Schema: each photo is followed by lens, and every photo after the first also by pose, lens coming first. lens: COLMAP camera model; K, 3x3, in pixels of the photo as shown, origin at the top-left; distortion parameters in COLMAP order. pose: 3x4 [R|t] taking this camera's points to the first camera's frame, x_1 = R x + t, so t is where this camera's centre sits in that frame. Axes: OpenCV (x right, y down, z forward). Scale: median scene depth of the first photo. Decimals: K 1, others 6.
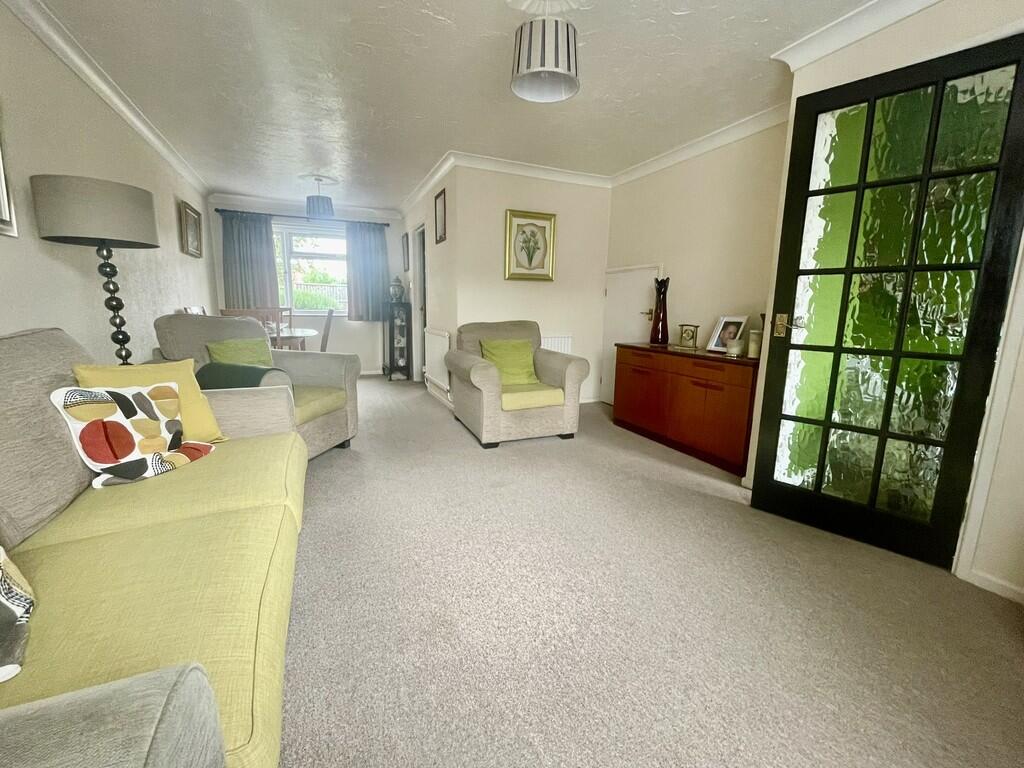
lens RADIAL K [[426.0, 0, 512.0], [0, 426.0, 381.0], [0, 0, 1]] dist [-0.002702, -0.000502]
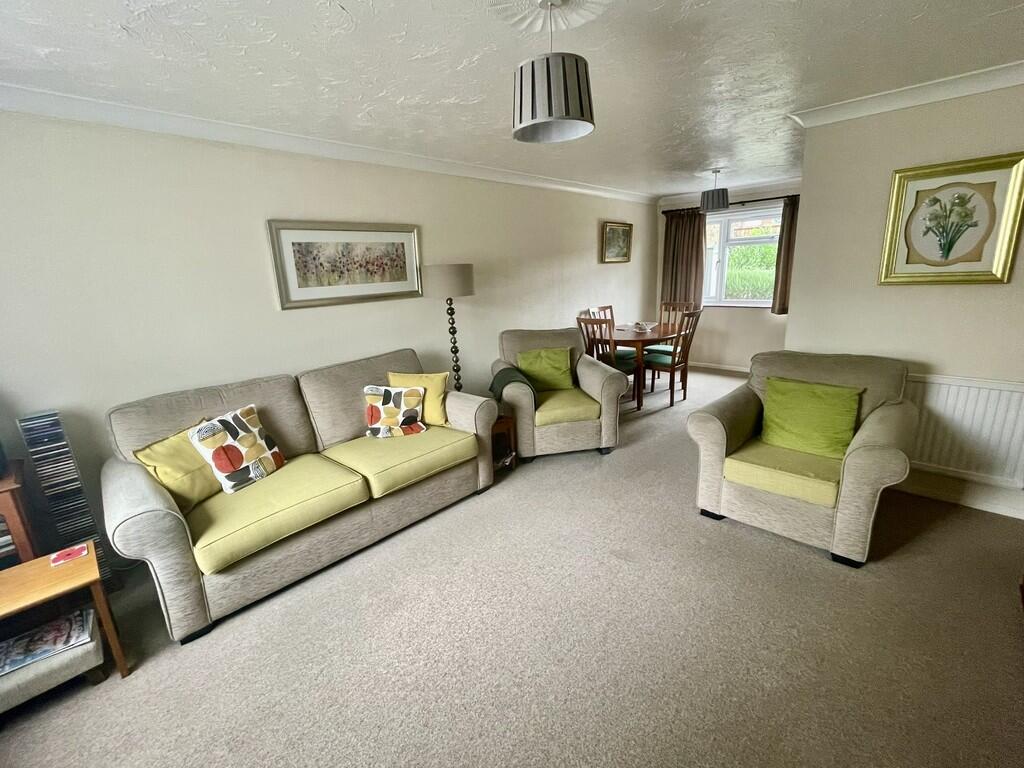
lens RADIAL K [[441.5, 0, 517.5], [0, 441.5, 380.7], [0, 0, 1]] dist [-0.001700, -0.000422]
pose [[0.382762, 0.195718, -0.902877, 0.386261], [-0.111995, 0.979924, 0.164940, -0.143905], [0.917033, 0.037985, 0.396997, 0.251608]]
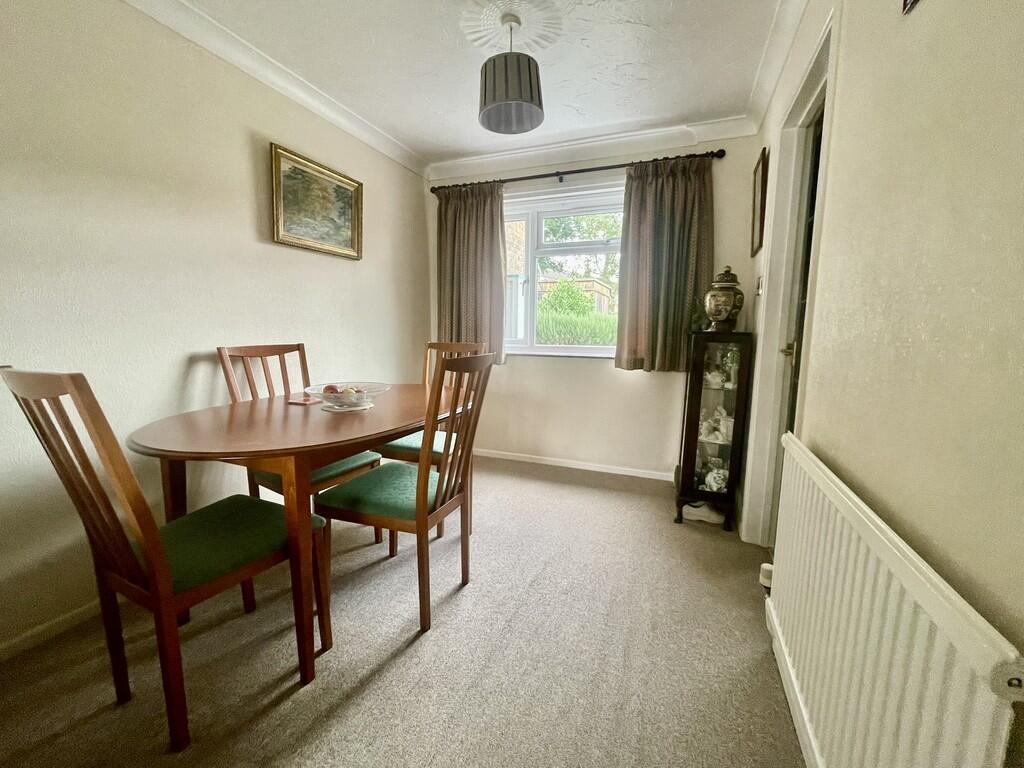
lens RADIAL K [[426.0, 0, 512.0], [0, 426.0, 381.0], [0, 0, 1]] dist [-0.002702, -0.000502]
pose [[0.700738, 0.078316, -0.709107, -0.170006], [-0.120473, 0.992672, -0.009417, -0.158327], [0.703173, 0.092027, 0.705038, 0.838306]]
